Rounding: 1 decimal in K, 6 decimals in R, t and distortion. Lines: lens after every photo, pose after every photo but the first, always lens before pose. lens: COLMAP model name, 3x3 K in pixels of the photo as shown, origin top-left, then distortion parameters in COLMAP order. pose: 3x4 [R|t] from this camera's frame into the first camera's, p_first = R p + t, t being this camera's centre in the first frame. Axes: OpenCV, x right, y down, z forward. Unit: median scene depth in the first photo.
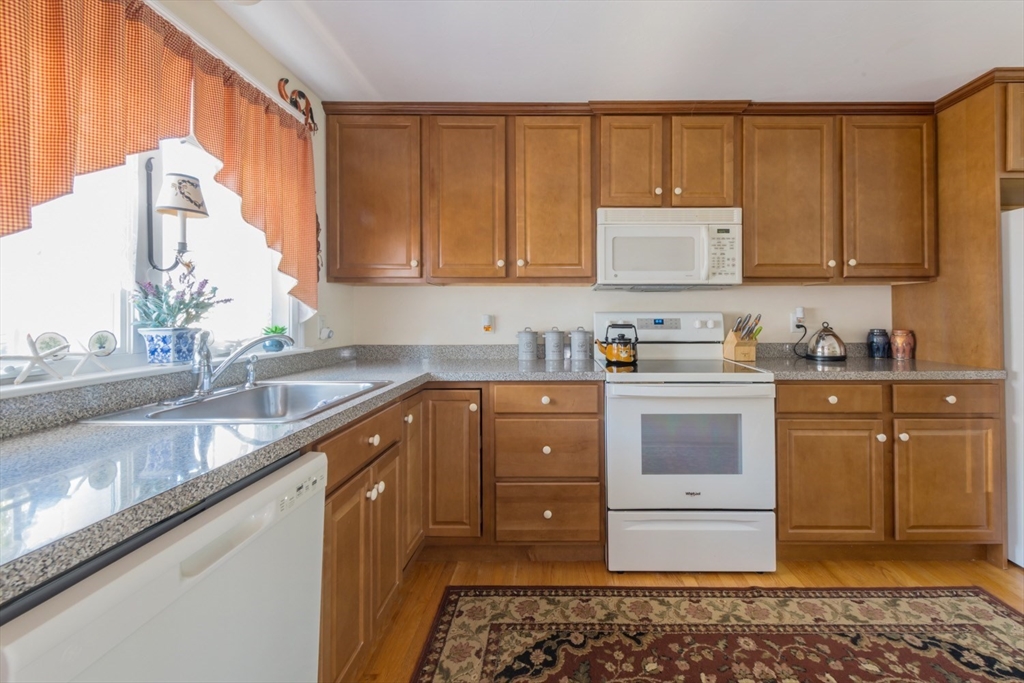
lens RADIAL K [[423.1, 0, 552.5], [0, 423.1, 311.2], [0, 0, 1]] dist [0.007675, -0.000425]
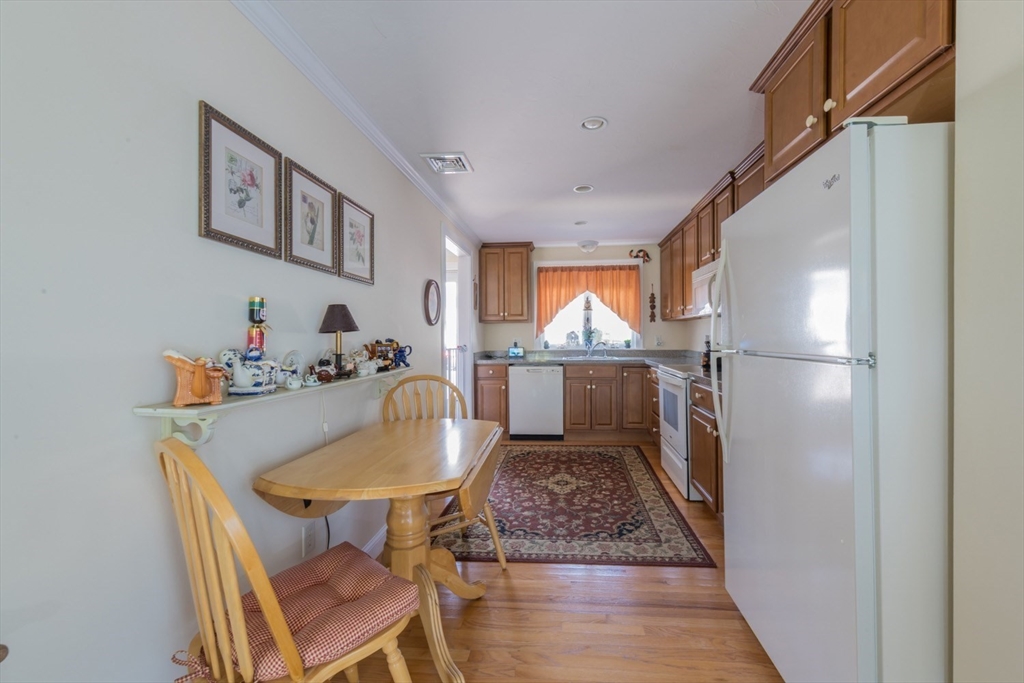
lens RADIAL K [[398.6, 0, 522.8], [0, 398.6, 339.8], [0, 0, 1]] dist [0.003739, -0.000482]
pose [[-0.109081, 0.012013, -0.993960, 2.411422], [0.018605, 0.999776, 0.010041, -0.005920], [0.993859, -0.017397, -0.109280, 0.670401]]
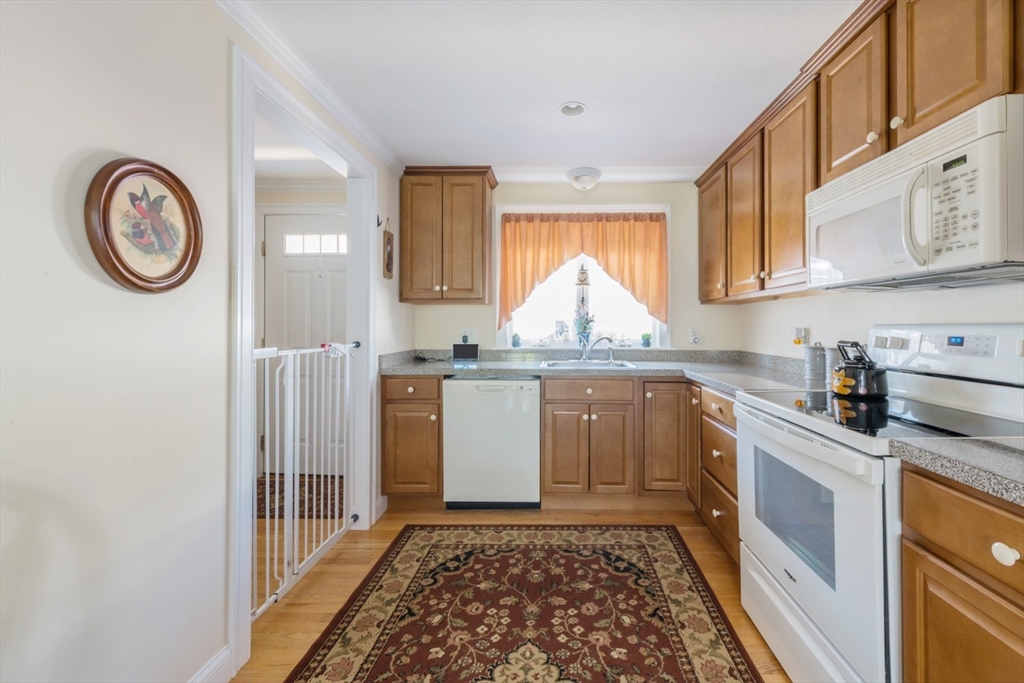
lens RADIAL K [[405.3, 0, 540.4], [0, 405.3, 324.8], [0, 0, 1]] dist [-0.000318, -0.000223]
pose [[-0.038044, -0.003054, -0.999271, 1.218632], [0.009182, 0.999952, -0.003405, 0.000439], [0.999234, -0.009305, -0.038014, 0.705477]]
